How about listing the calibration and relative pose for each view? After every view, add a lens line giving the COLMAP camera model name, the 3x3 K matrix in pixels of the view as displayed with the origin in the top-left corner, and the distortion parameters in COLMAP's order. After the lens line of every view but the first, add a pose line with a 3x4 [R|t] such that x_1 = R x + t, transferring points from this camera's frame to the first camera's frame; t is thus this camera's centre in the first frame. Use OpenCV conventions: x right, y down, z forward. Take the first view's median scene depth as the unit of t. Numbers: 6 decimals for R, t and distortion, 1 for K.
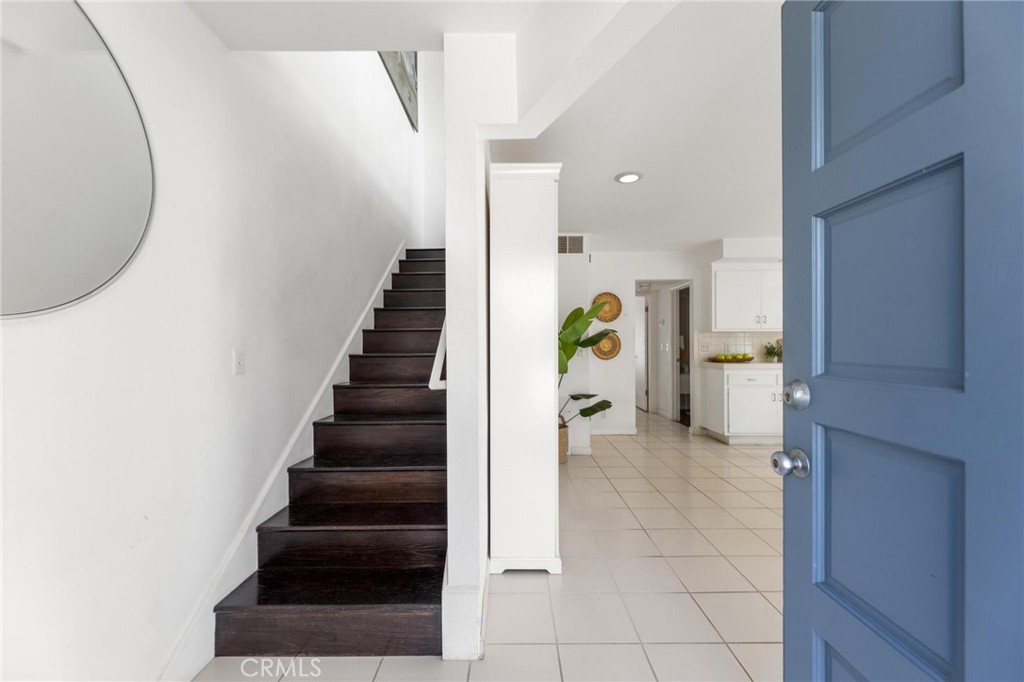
lens RADIAL K [[417.1, 0, 514.6], [0, 417.1, 342.5], [0, 0, 1]] dist [0.011243, -0.001023]
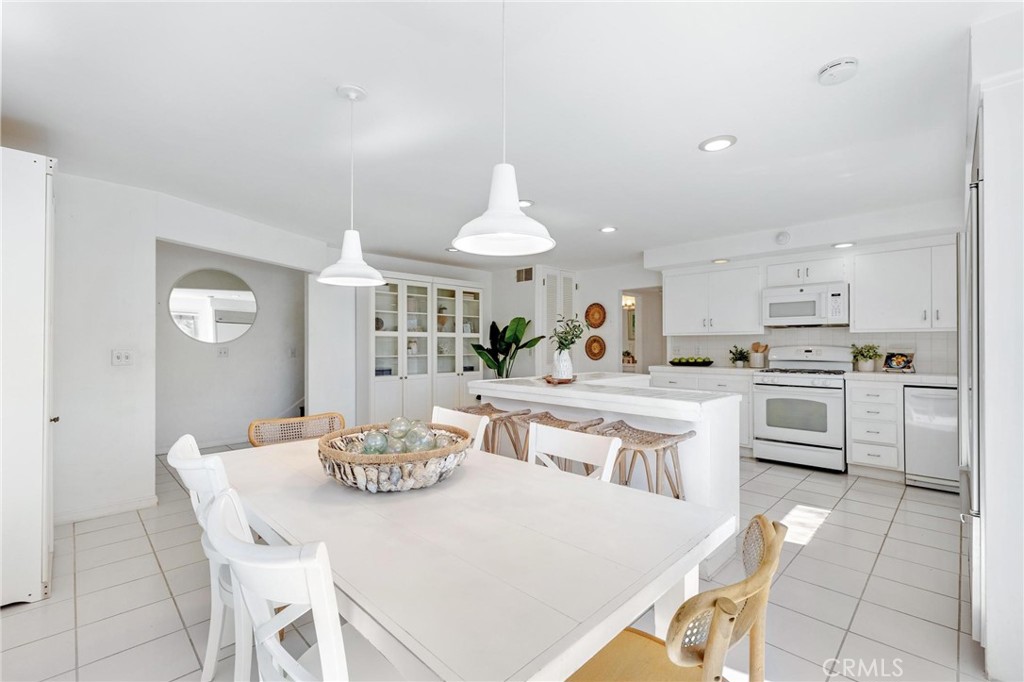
lens RADIAL K [[447.3, 0, 510.8], [0, 447.3, 342.3], [0, 0, 1]] dist [0.013523, -0.000903]
pose [[0.693602, 0.002055, -0.720355, 0.970502], [-0.005546, 0.999982, -0.002488, -0.004288], [0.720337, 0.005721, 0.693601, -0.052805]]
